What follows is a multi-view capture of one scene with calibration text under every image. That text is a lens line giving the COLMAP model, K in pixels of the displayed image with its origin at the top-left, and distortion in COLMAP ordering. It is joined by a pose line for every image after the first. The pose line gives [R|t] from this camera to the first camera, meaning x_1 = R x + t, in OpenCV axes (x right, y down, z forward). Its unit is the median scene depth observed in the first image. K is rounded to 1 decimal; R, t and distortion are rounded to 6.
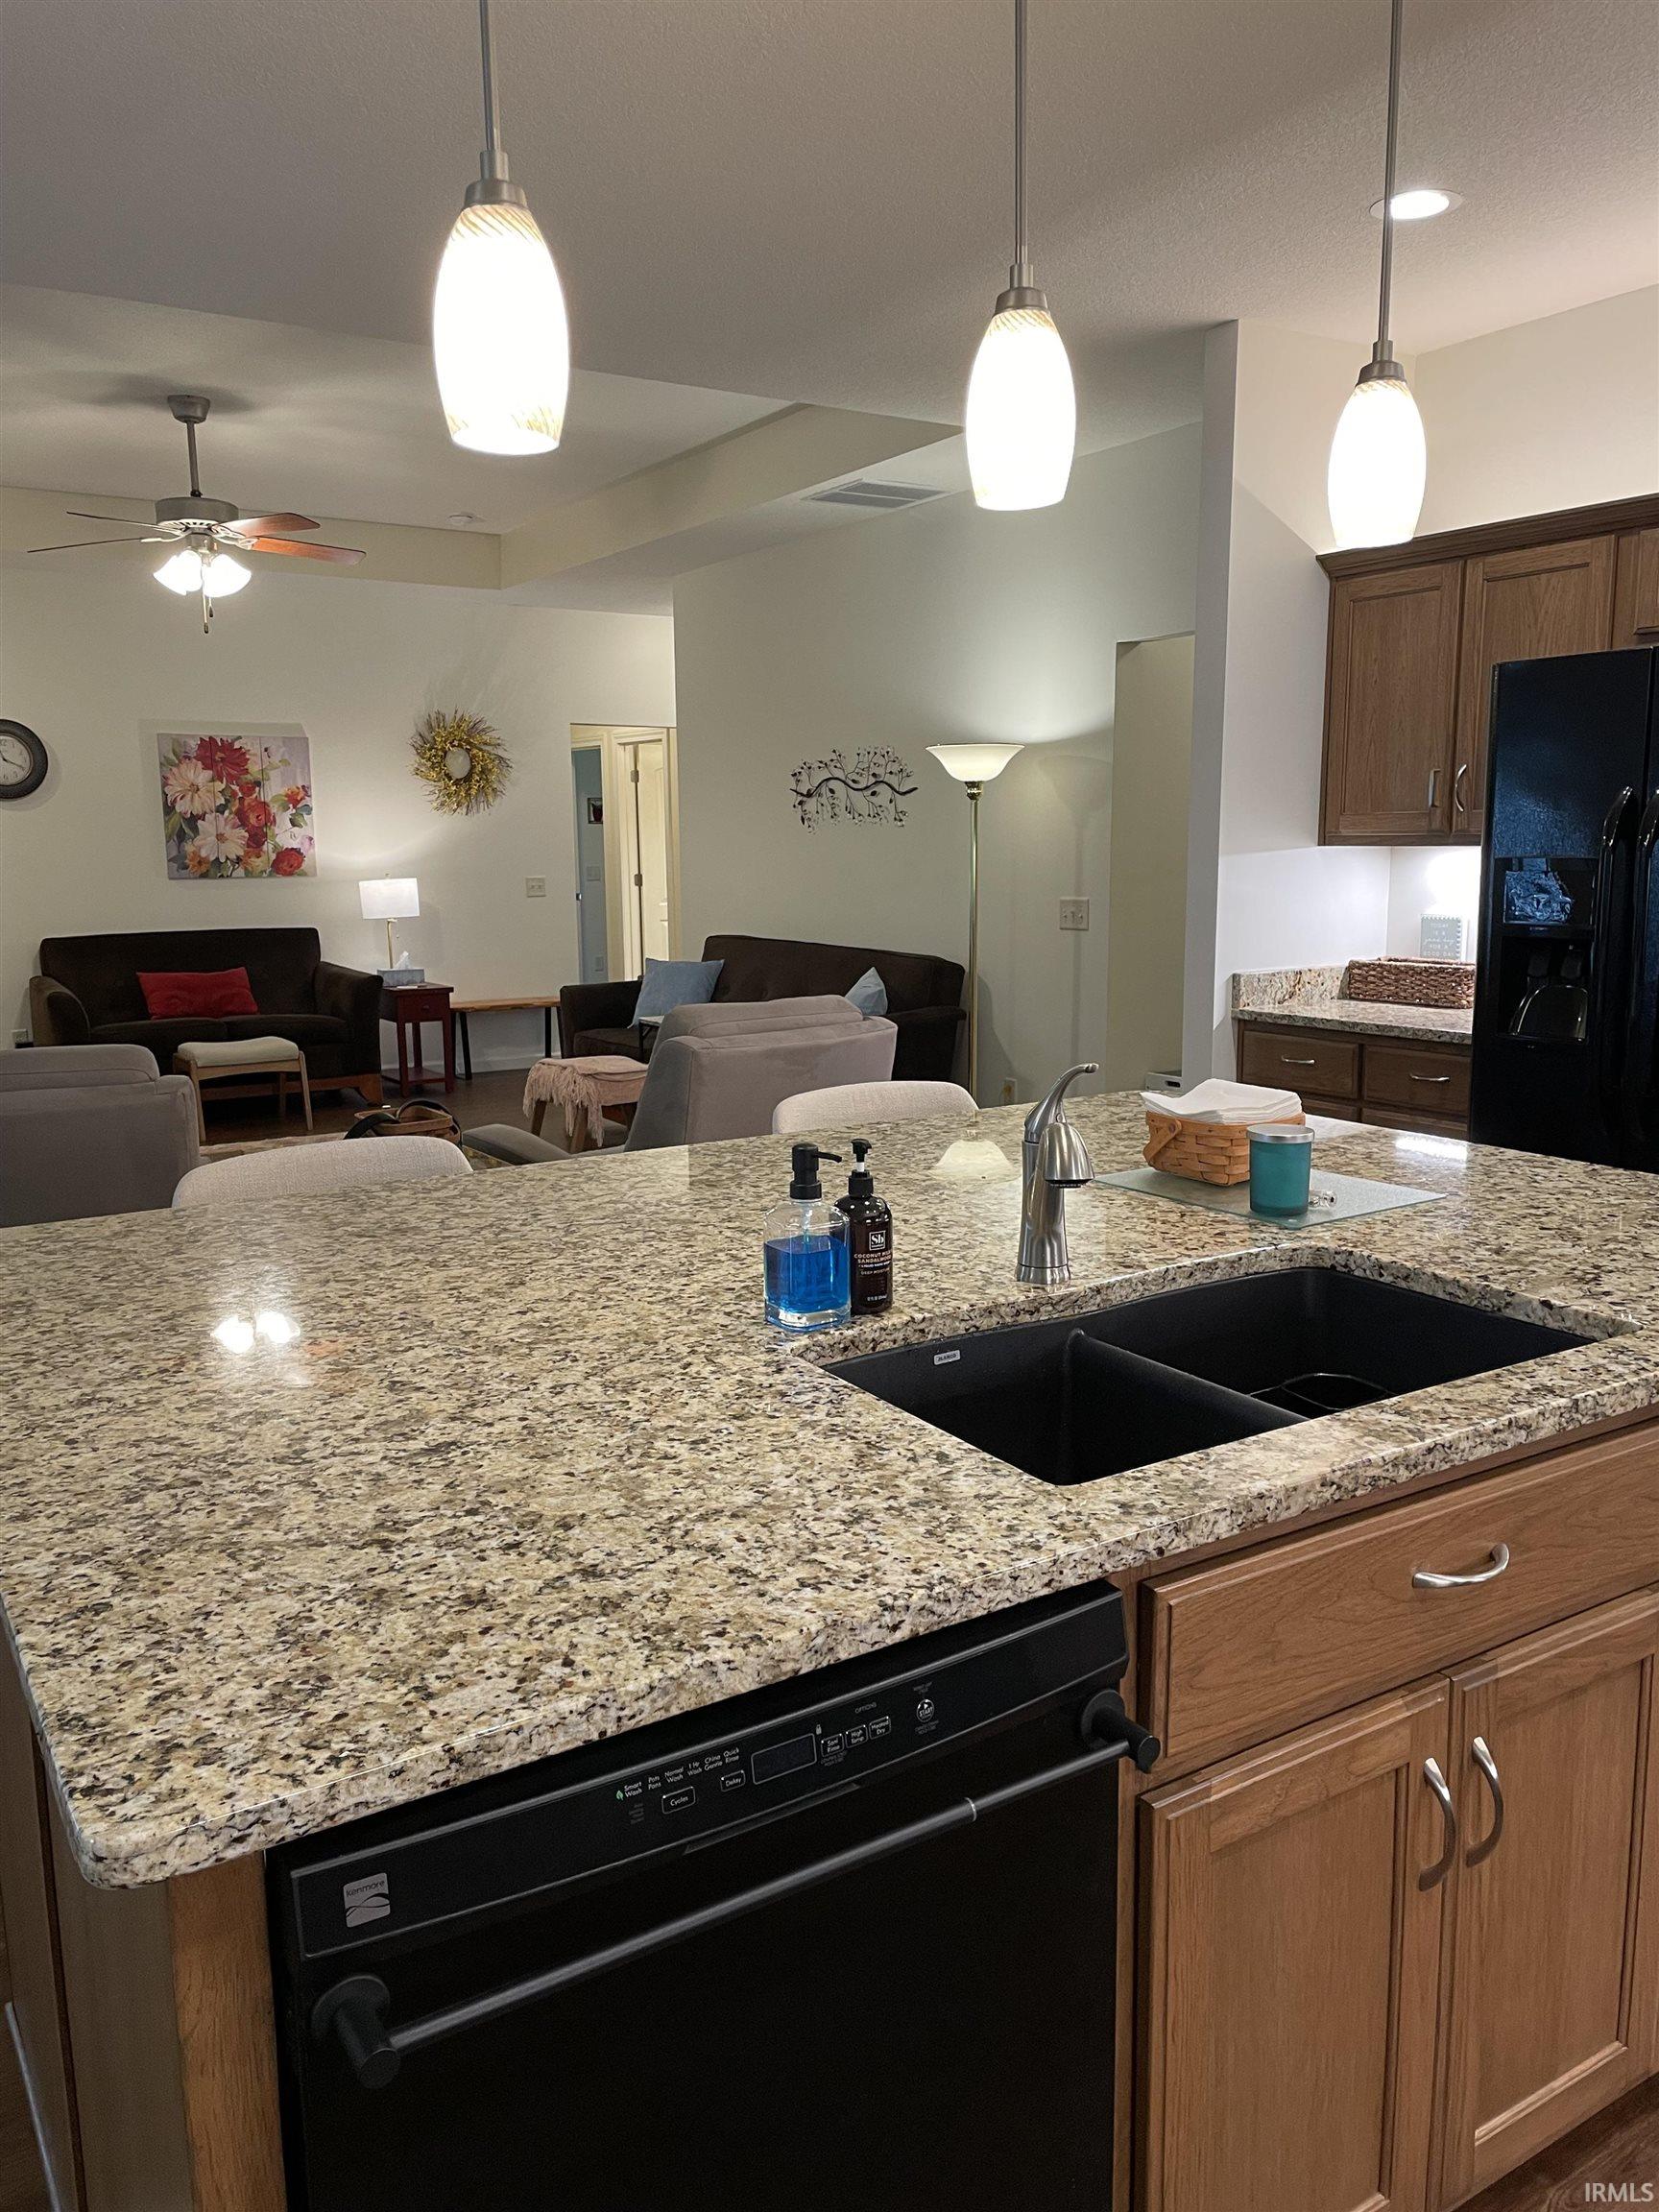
lens RADIAL K [[1666.4, 0, 829.5], [0, 1666.4, 1106.0], [0, 0, 1]] dist [0.103450, -0.132382]
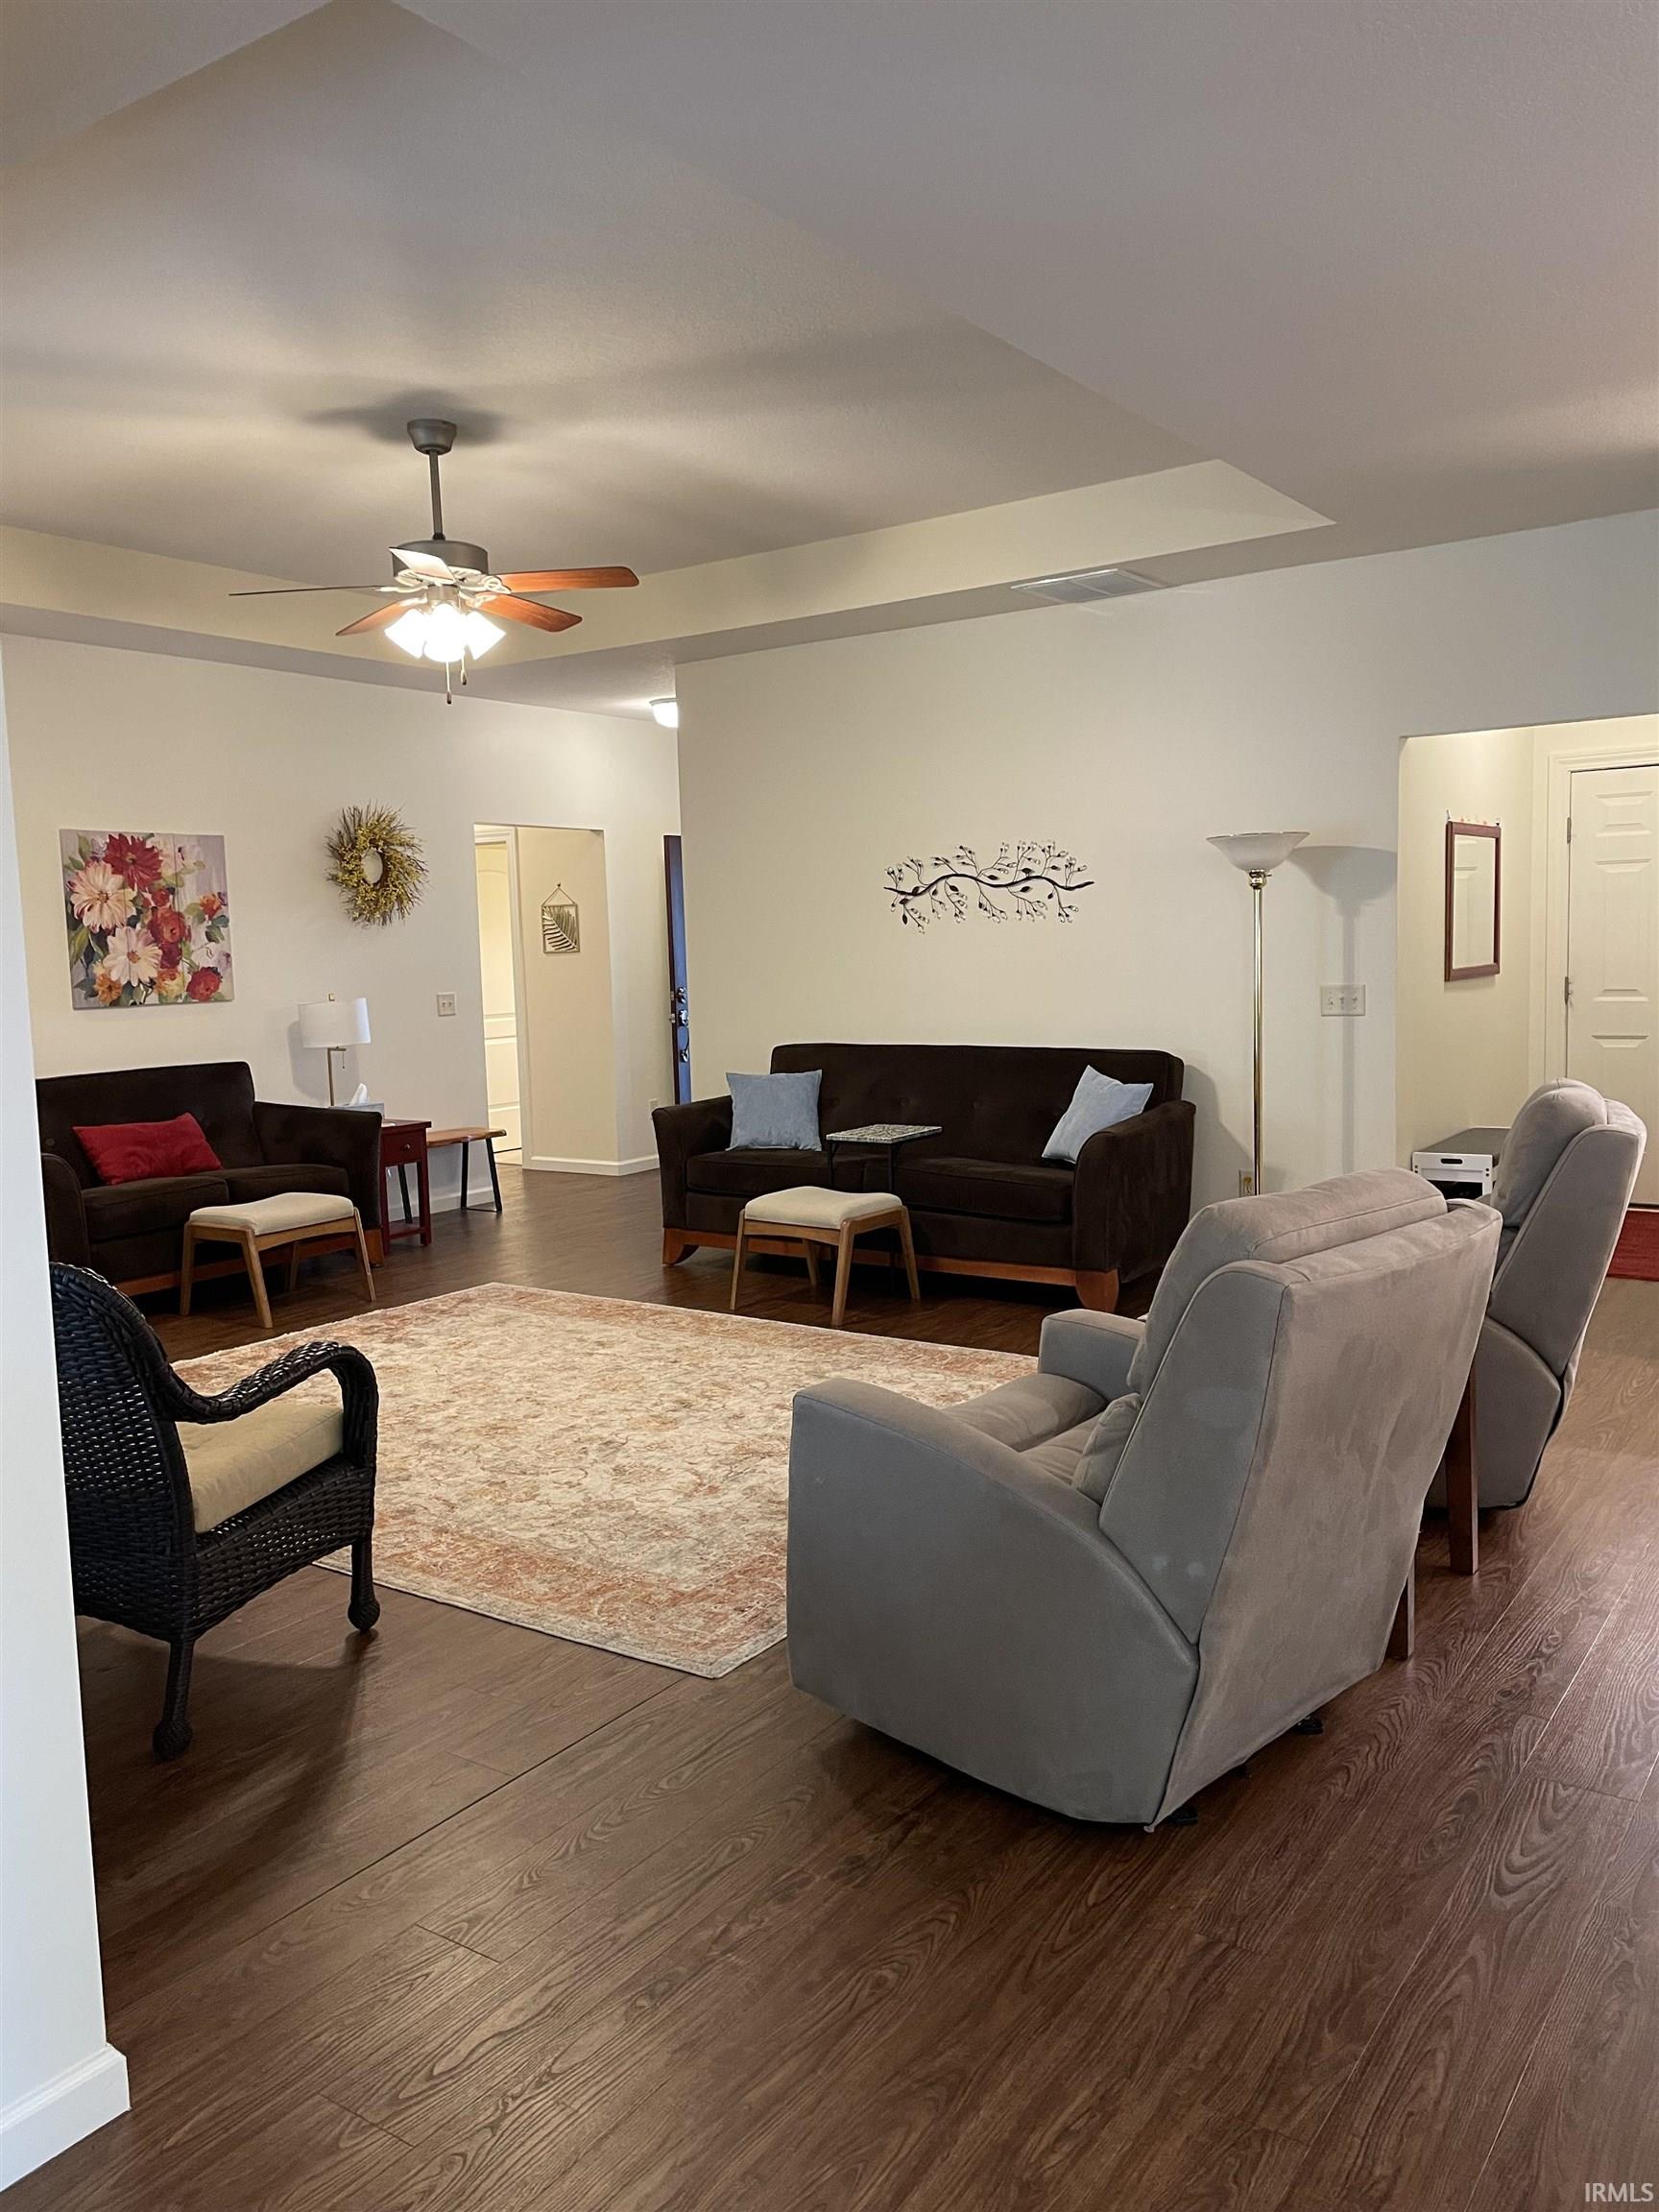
lens RADIAL K [[1666.4, 0, 829.5], [0, 1666.4, 1106.0], [0, 0, 1]] dist [0.103450, -0.132382]
pose [[0.922887, -0.057200, 0.380799, -0.369054], [0.083358, 0.995133, -0.052545, -0.017121], [-0.375940, 0.080236, 0.923164, 0.131545]]
